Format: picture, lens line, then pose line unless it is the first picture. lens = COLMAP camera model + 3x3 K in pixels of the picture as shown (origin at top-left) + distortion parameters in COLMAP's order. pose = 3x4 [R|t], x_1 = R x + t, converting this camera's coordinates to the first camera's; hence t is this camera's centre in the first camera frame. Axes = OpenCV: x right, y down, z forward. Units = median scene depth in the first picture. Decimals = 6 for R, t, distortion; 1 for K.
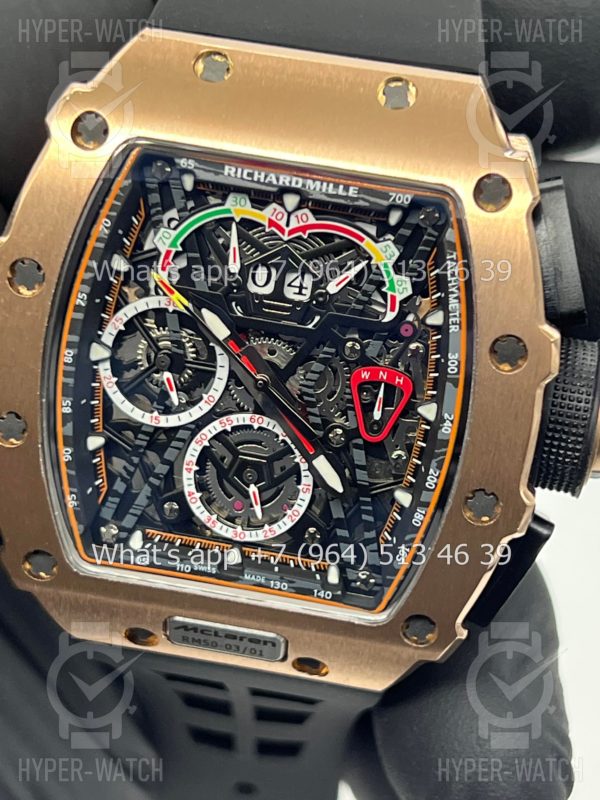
lens RADIAL K [[1913.0, 0, 300.0], [0, 1913.0, 400.0], [0, 0, 1]] dist [0.305681, -0.455658]
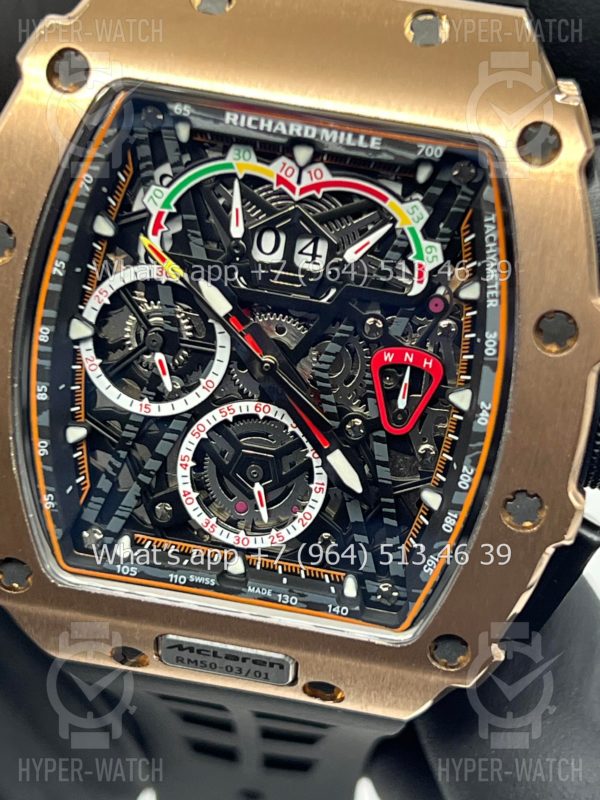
lens RADIAL K [[1913.0, 0, 300.0], [0, 1913.0, 400.0], [0, 0, 1]] dist [0.305681, -0.455658]
pose [[0.999987, 0.002724, -0.004215, -0.002000], [-0.002680, 0.999942, 0.010384, -0.002517], [0.004243, -0.010373, 0.999937, 0.135552]]
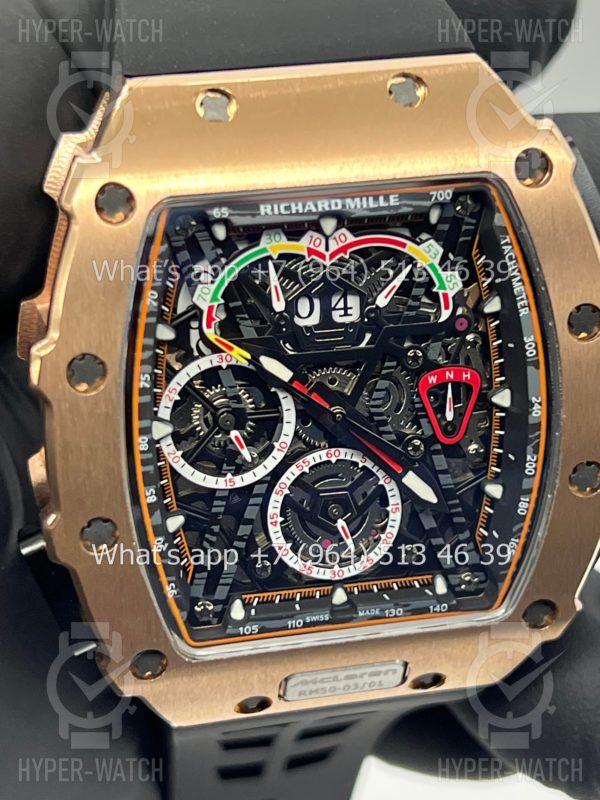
lens RADIAL K [[1913.0, 0, 300.0], [0, 1913.0, 400.0], [0, 0, 1]] dist [0.305681, -0.455658]
pose [[0.929761, -0.262254, 0.258395, -0.280396], [0.249373, 0.964926, 0.082037, -0.098927], [-0.270846, -0.011839, 0.962550, 0.083888]]
